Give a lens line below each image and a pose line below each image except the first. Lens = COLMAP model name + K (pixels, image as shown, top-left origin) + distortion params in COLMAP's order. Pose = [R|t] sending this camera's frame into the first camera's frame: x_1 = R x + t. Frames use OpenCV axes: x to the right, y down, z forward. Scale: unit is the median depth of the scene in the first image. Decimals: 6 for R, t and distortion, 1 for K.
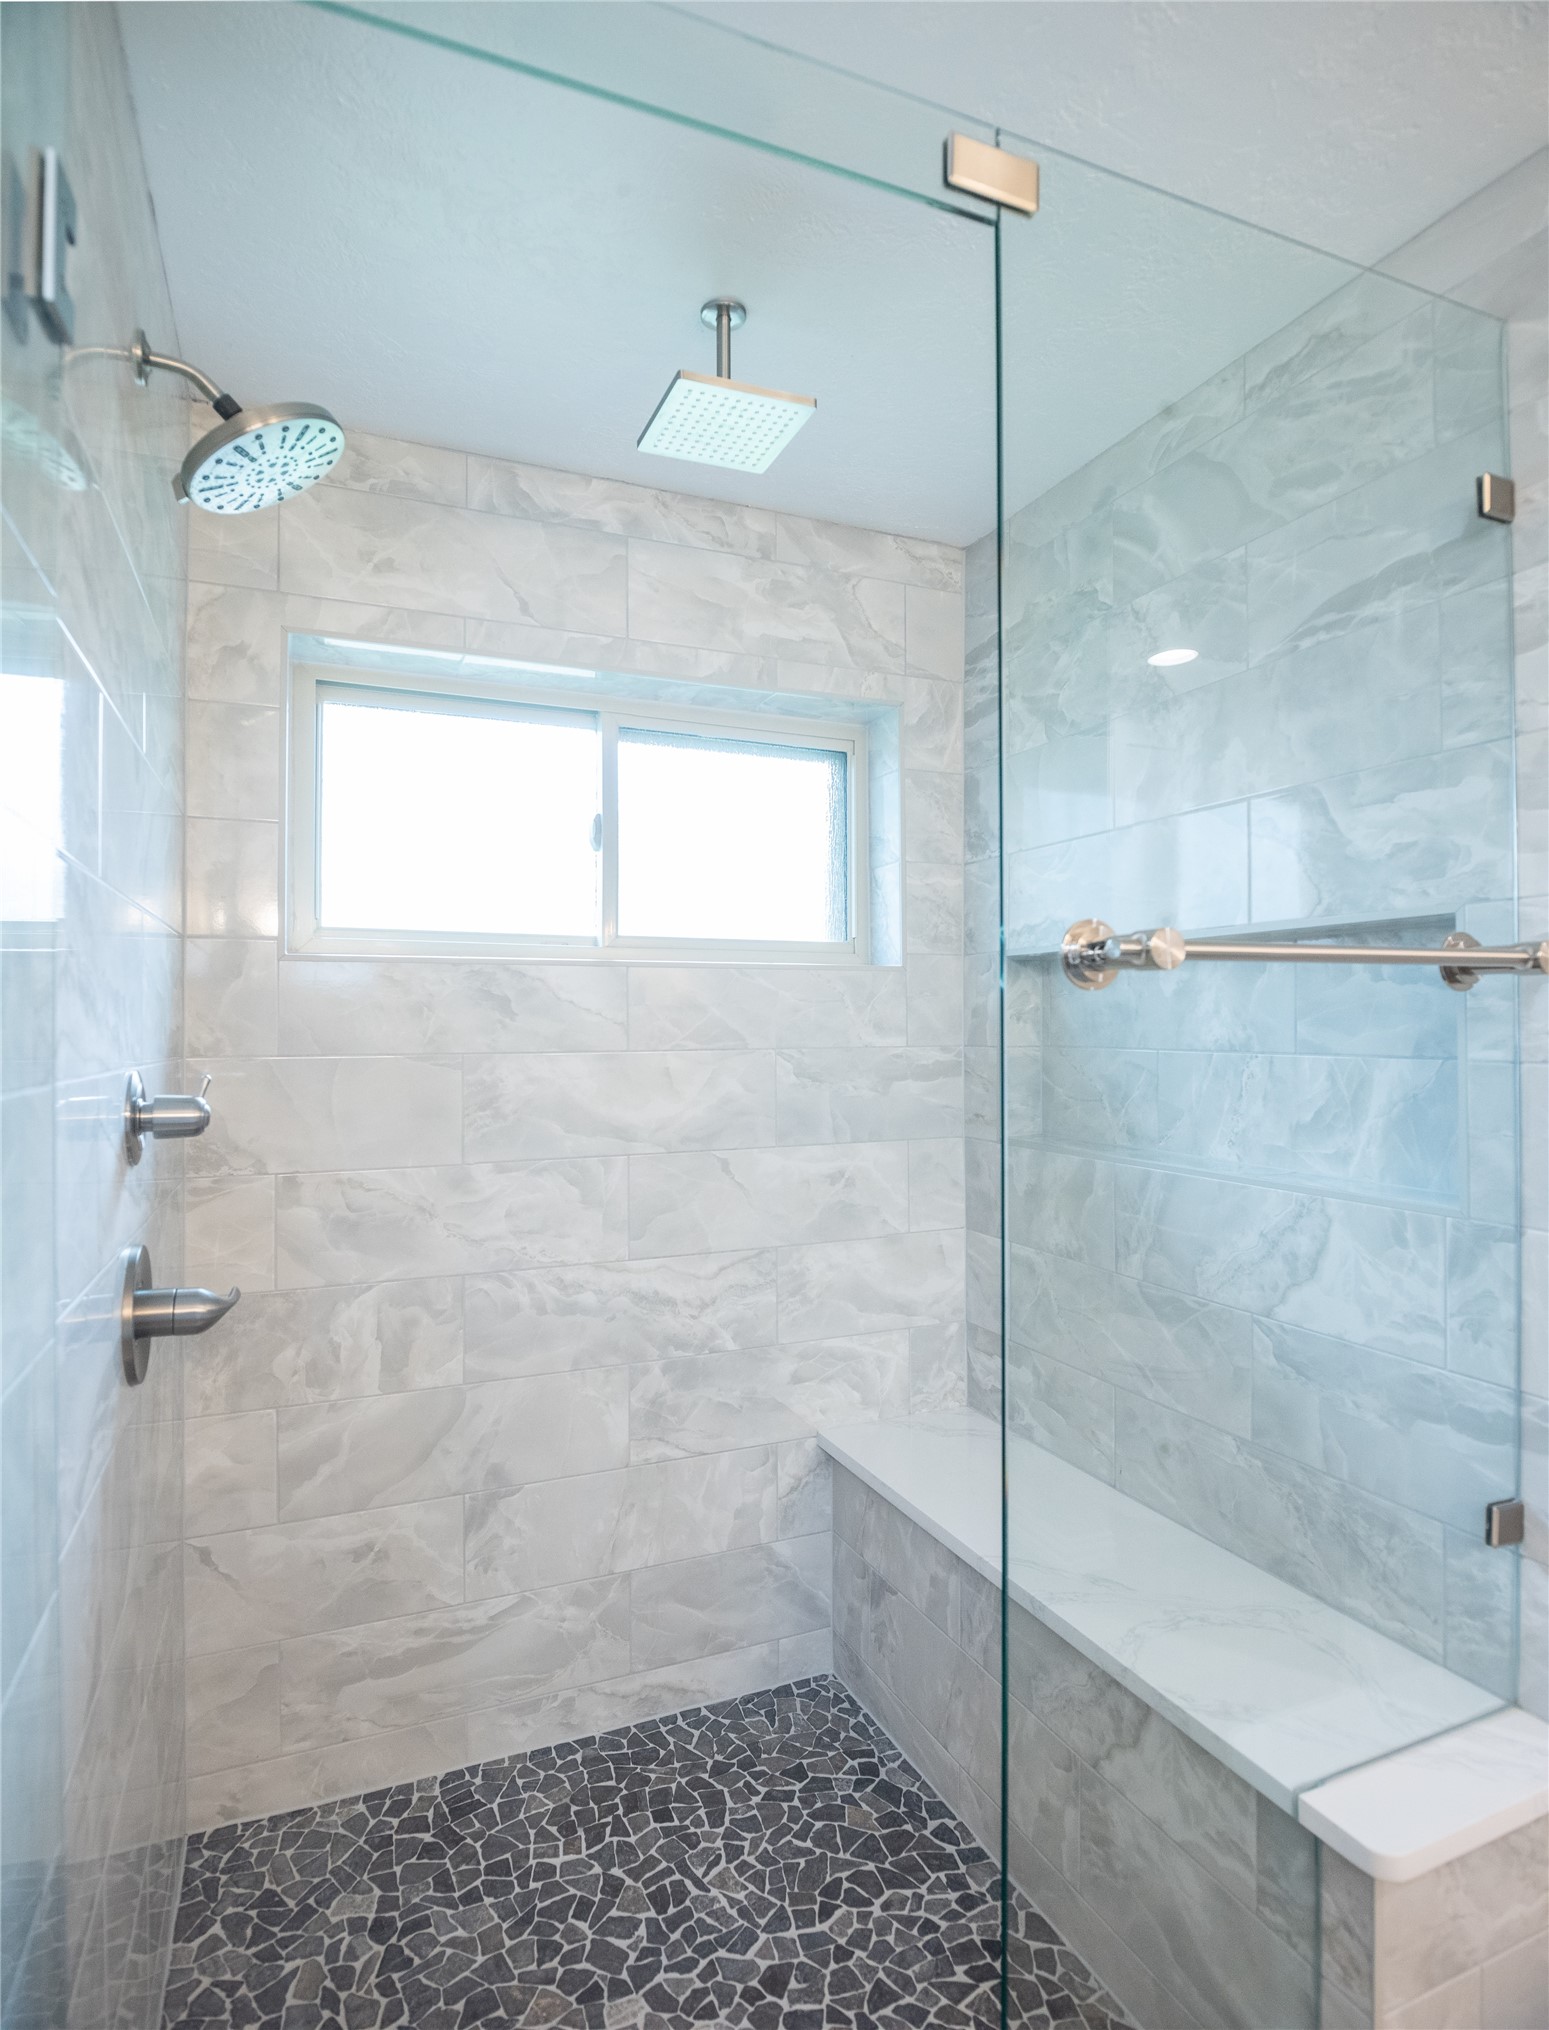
lens RADIAL K [[1073.9, 0, 732.0], [0, 1073.9, 1018.7], [0, 0, 1]] dist [-0.017318, -0.001020]
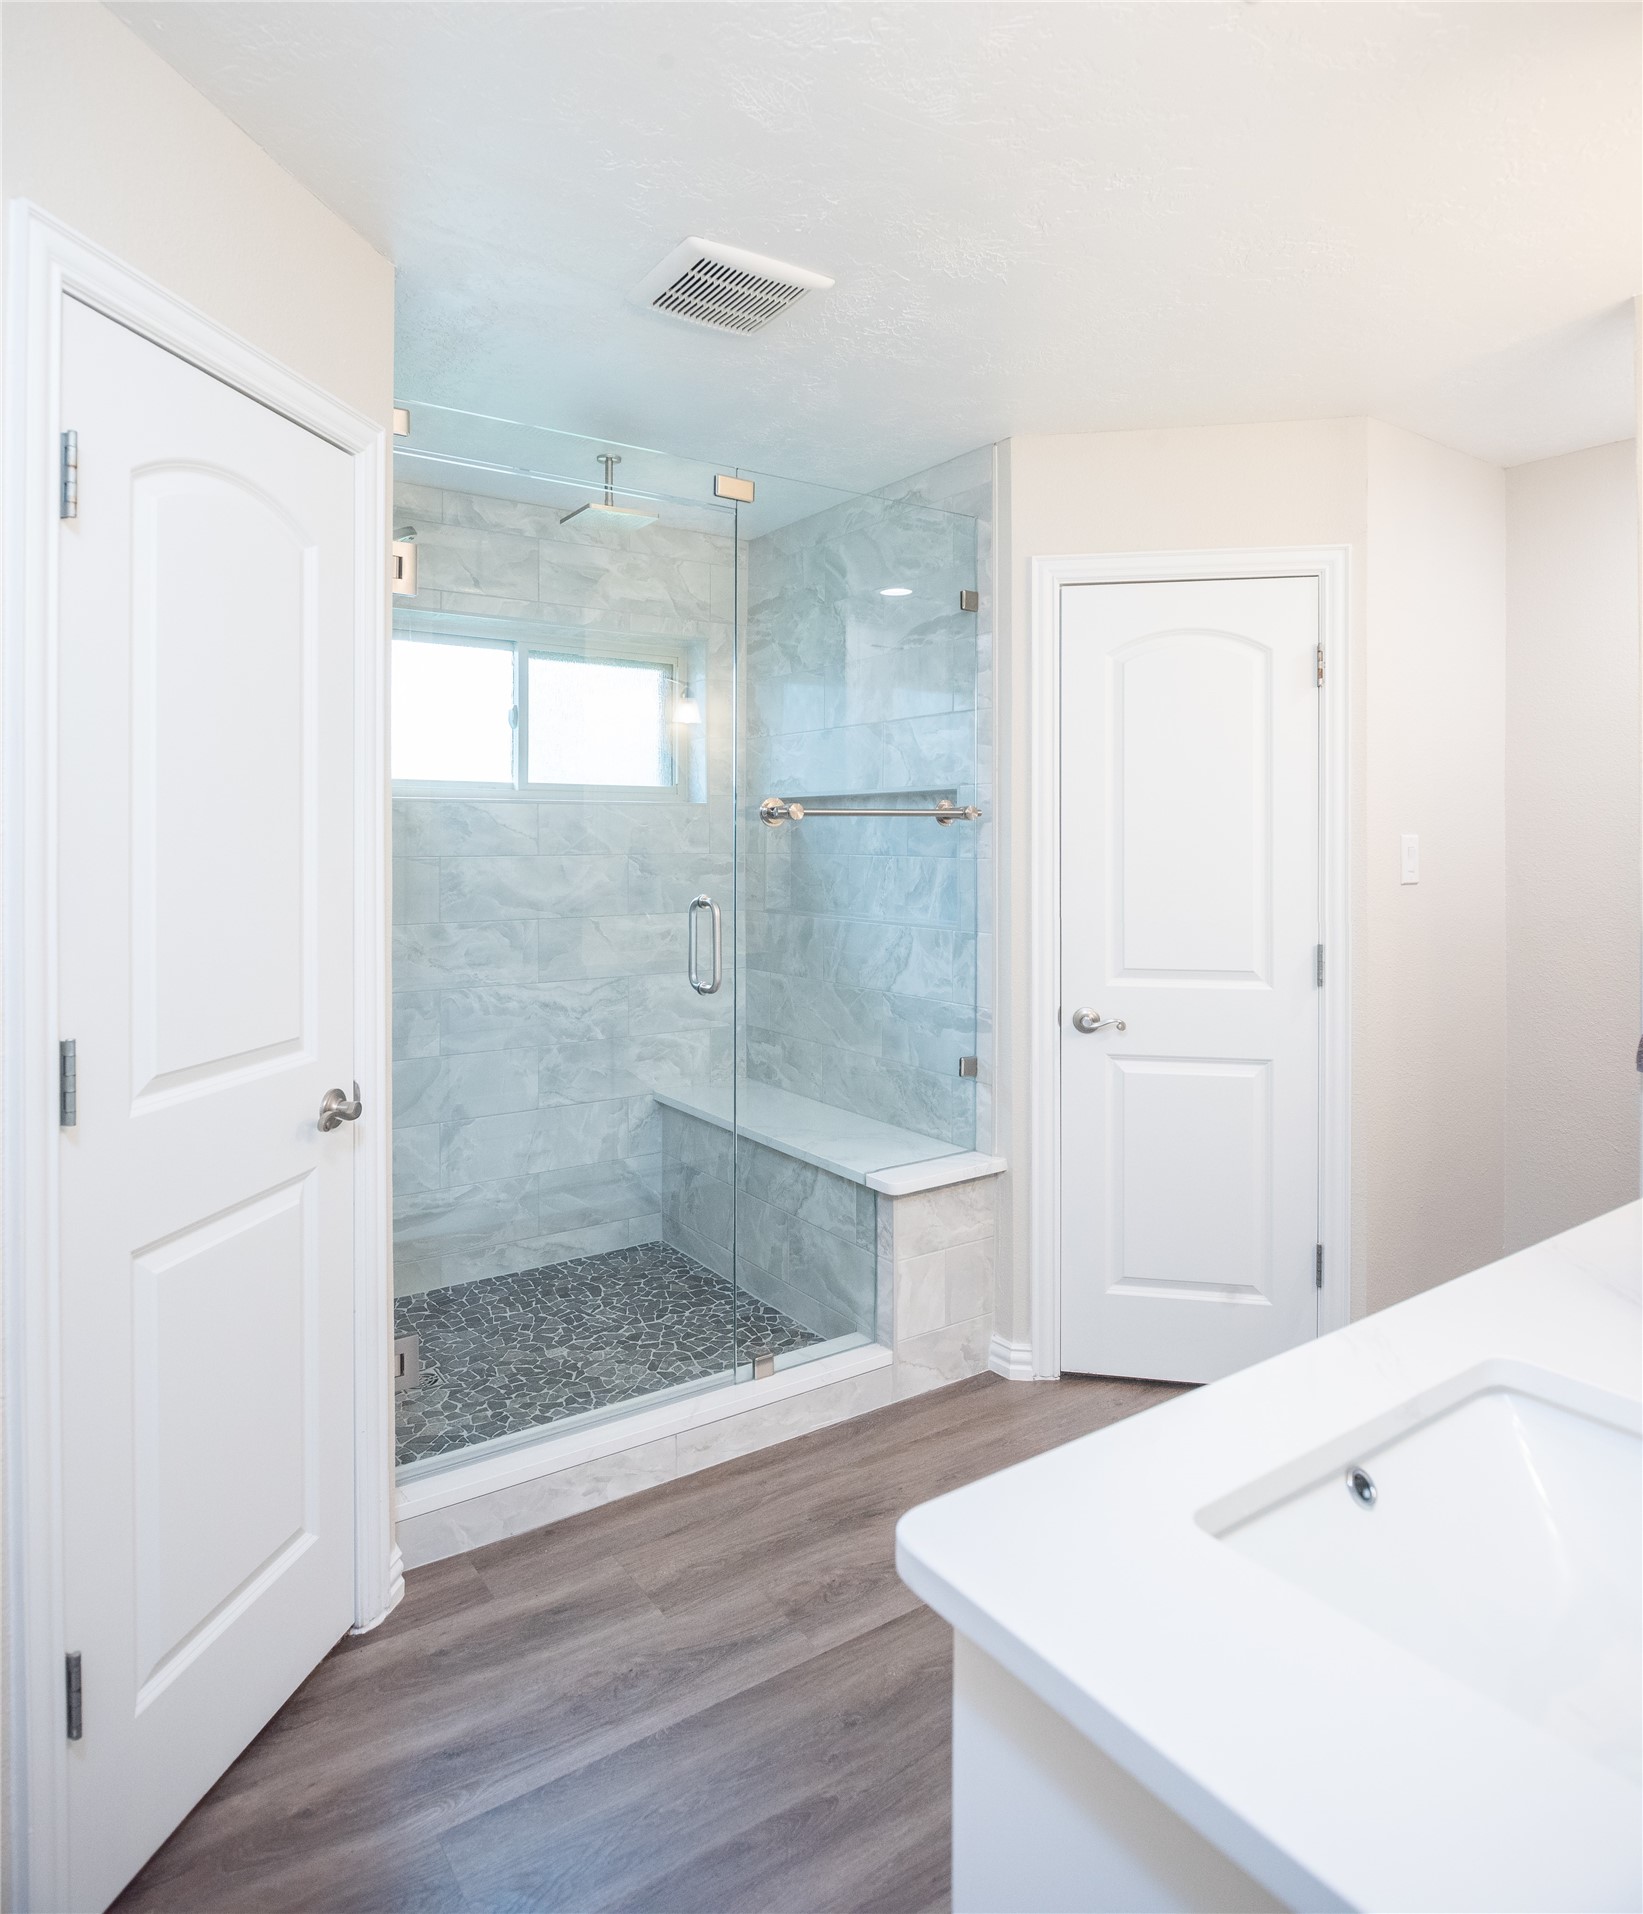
lens RADIAL K [[1142.3, 0, 782.3], [0, 1142.3, 845.1], [0, 0, 1]] dist [-0.028191, 0.001546]
pose [[0.979807, 0.003273, 0.199918, -0.085181], [-0.005612, 0.999922, 0.011133, -0.007187], [-0.199866, -0.012031, 0.979749, -0.824881]]
